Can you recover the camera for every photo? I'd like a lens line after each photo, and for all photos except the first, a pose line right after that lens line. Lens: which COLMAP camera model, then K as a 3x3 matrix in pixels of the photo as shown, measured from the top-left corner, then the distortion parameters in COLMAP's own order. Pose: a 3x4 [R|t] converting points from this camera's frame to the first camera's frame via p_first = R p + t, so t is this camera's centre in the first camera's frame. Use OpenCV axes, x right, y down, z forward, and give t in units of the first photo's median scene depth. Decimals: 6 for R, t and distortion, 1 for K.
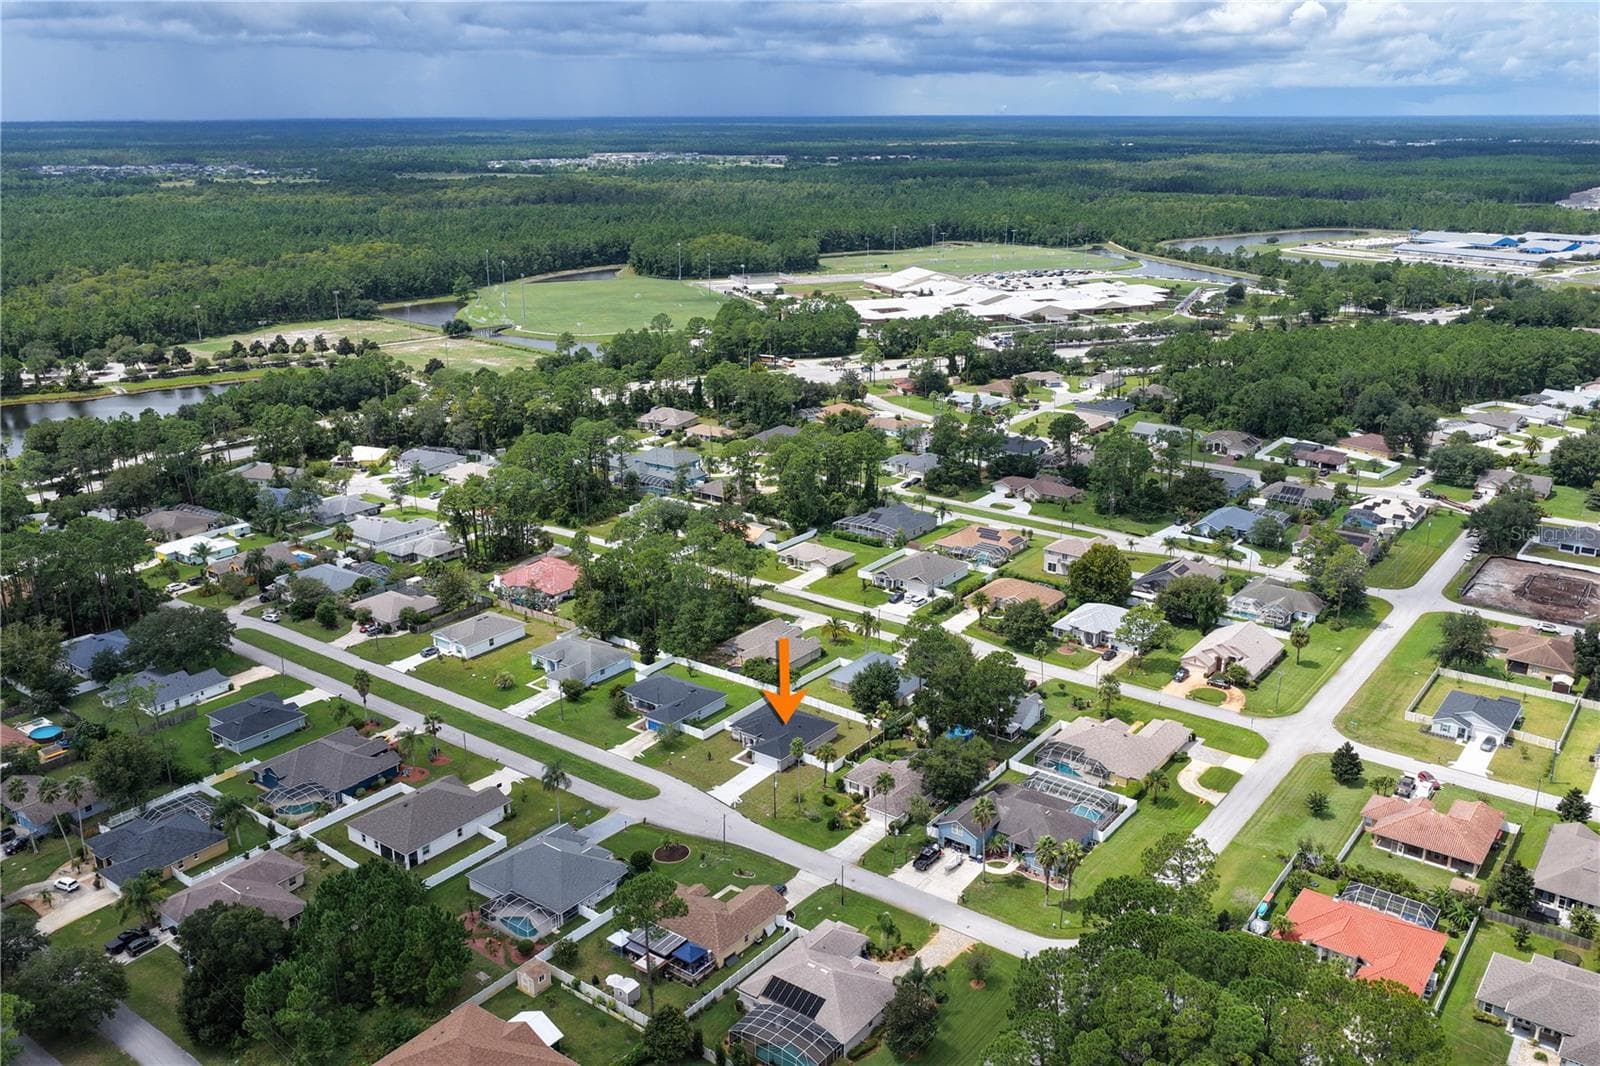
lens RADIAL K [[1316.9, 0, 800.0], [0, 1316.9, 533.0], [0, 0, 1]] dist [-0.009344, 0.015433]
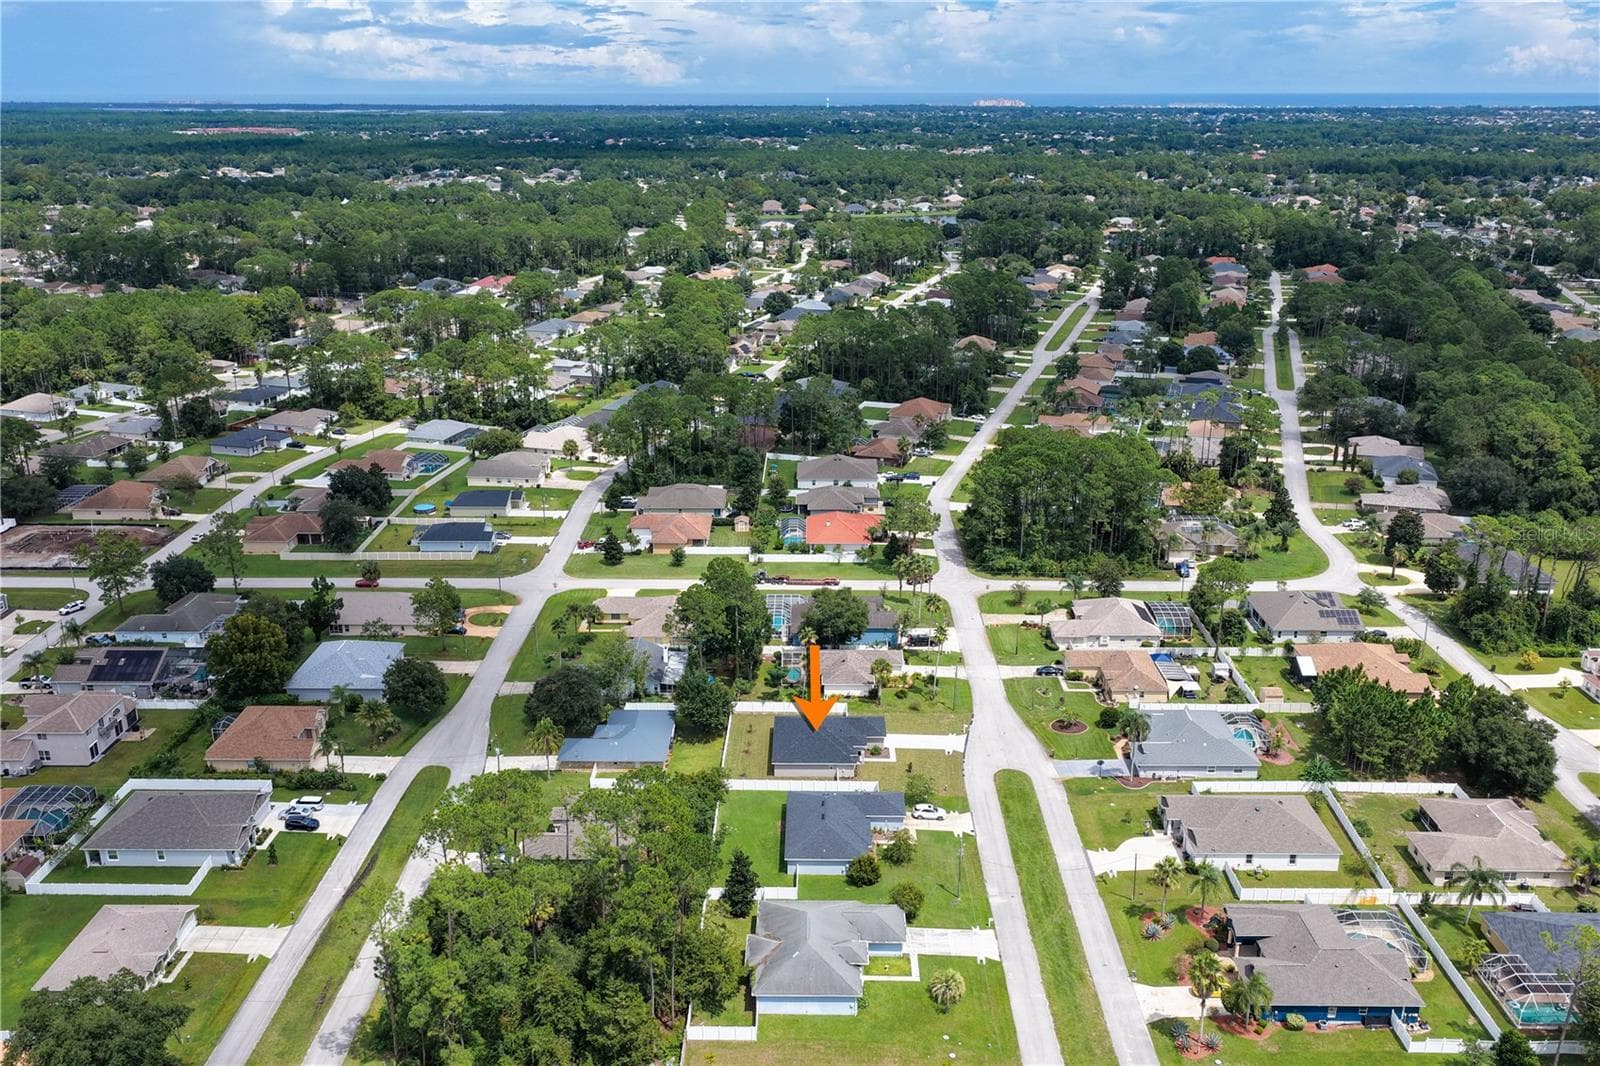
lens RADIAL K [[1316.9, 0, 800.0], [0, 1316.9, 533.0], [0, 0, 1]] dist [-0.009344, 0.015433]
pose [[-0.593017, -0.252394, 0.764610, -0.601803], [0.246179, 0.847297, 0.470620, -0.359392], [-0.766634, 0.467316, -0.440327, 1.267750]]
